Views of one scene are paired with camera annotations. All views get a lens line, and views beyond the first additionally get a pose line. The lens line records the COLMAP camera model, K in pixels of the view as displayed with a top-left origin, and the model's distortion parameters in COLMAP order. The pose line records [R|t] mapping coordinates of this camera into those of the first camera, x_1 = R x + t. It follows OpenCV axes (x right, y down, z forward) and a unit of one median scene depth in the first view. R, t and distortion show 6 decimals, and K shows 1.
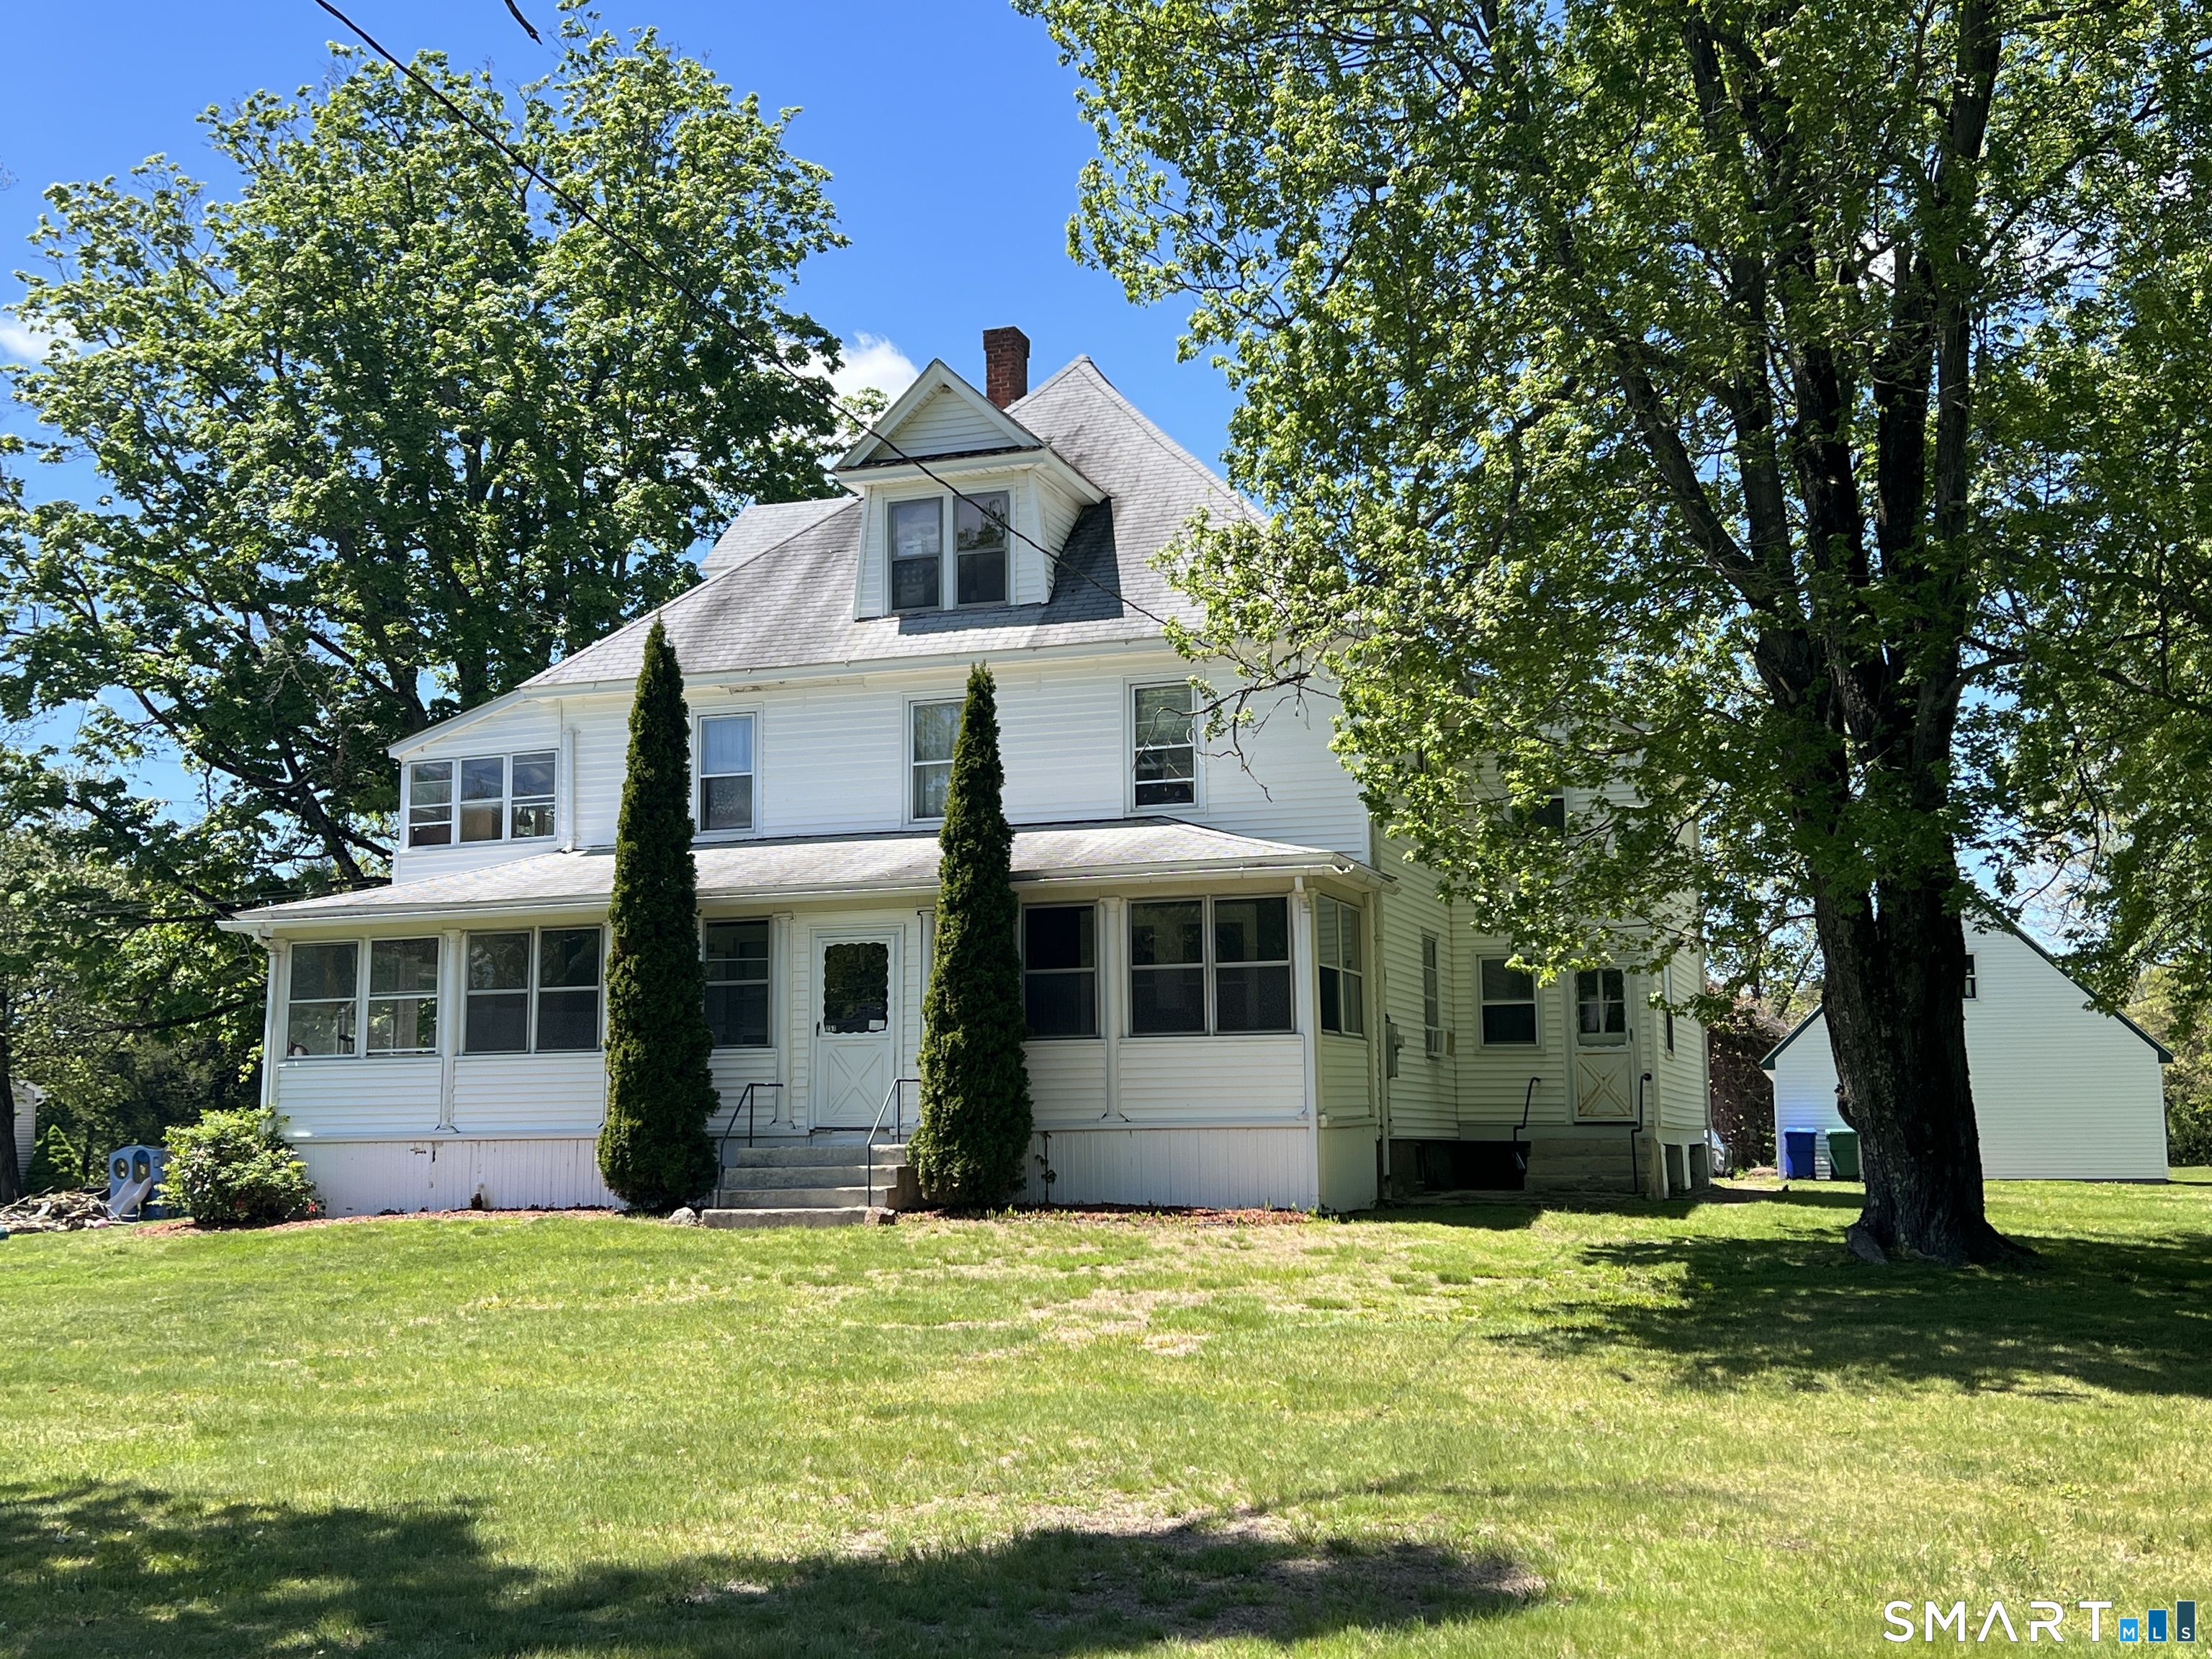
lens RADIAL K [[2649.6, 0, 1116.4], [0, 2649.6, 787.9], [0, 0, 1]] dist [0.022979, 0.000000]
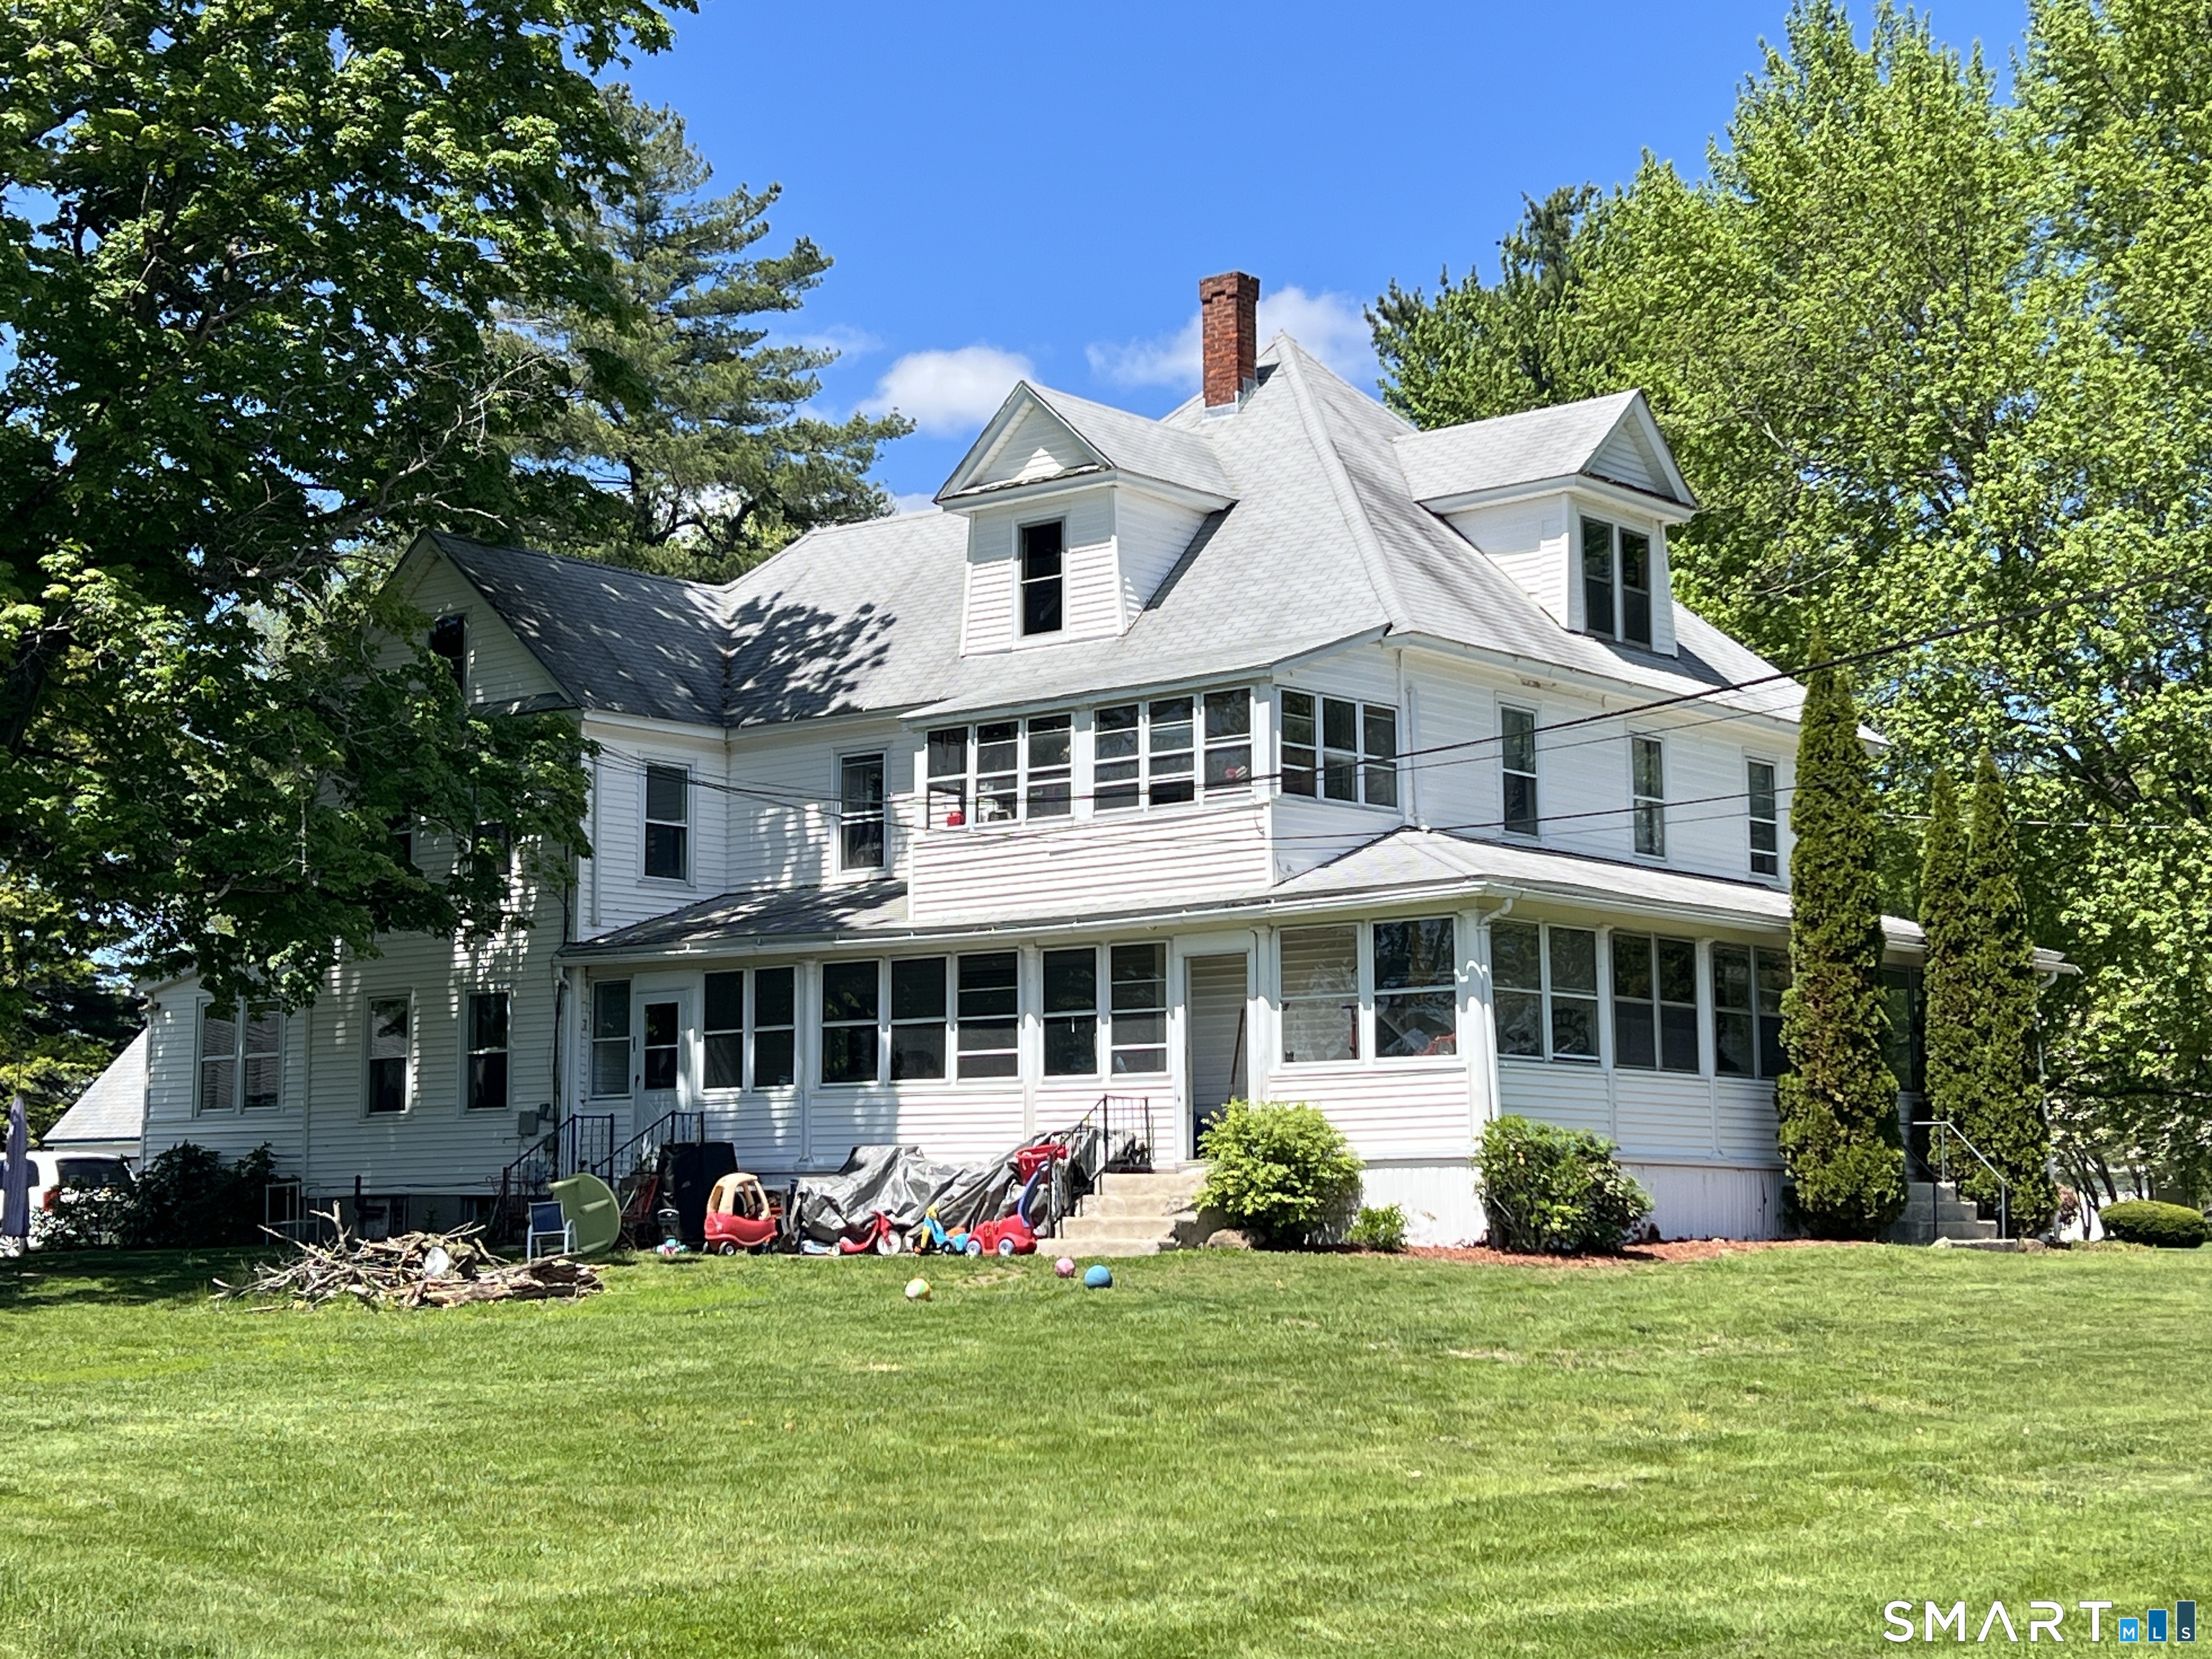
lens RADIAL K [[3412.6, 0, 1111.7], [0, 3412.6, 790.8], [0, 0, 1]] dist [0.106490, 0.000000]
pose [[0.331272, 0.127076, 0.934939, -1.421124], [-0.140216, 0.986517, -0.084405, 0.132369], [-0.933059, -0.103132, 0.344624, 0.785661]]
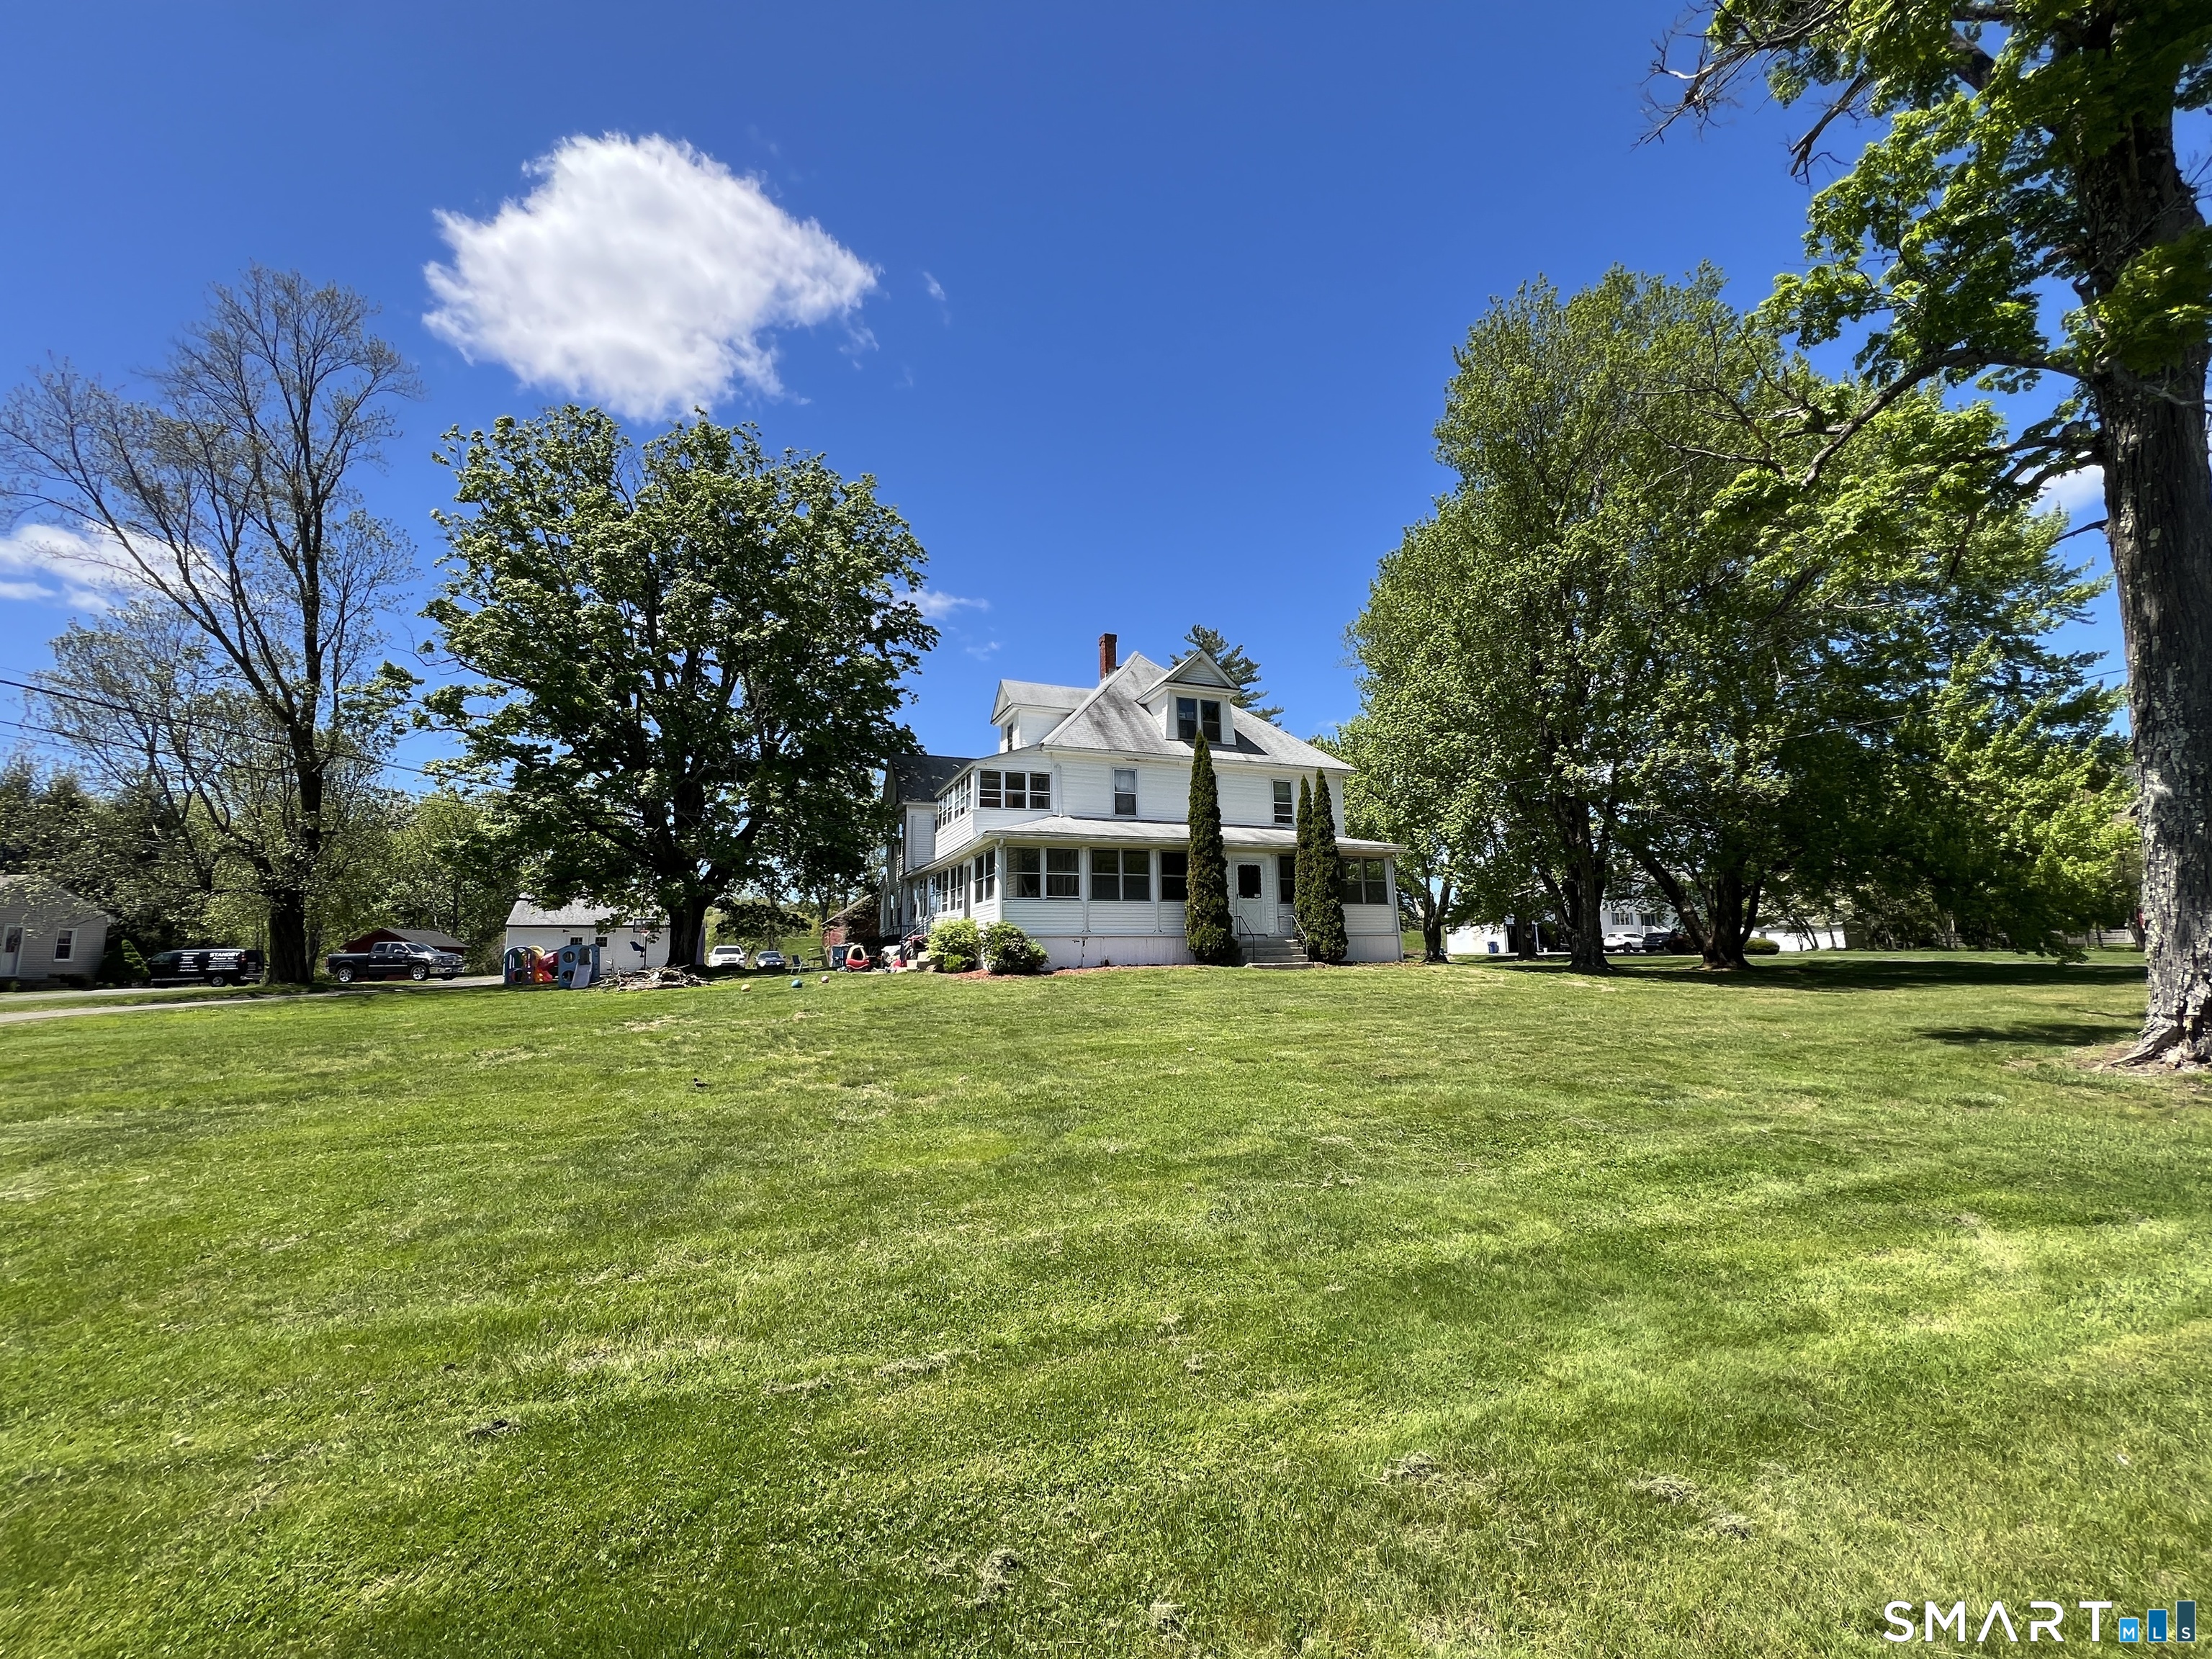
lens RADIAL K [[894.8, 0, 1108.9], [0, 894.8, 817.7], [0, 0, 1]] dist [0.014446, -0.001303]
pose [[0.749275, 0.098709, 0.654861, -0.776050], [-0.091757, 0.994766, -0.044958, 0.063478], [-0.655871, -0.026402, 0.754411, 0.400980]]
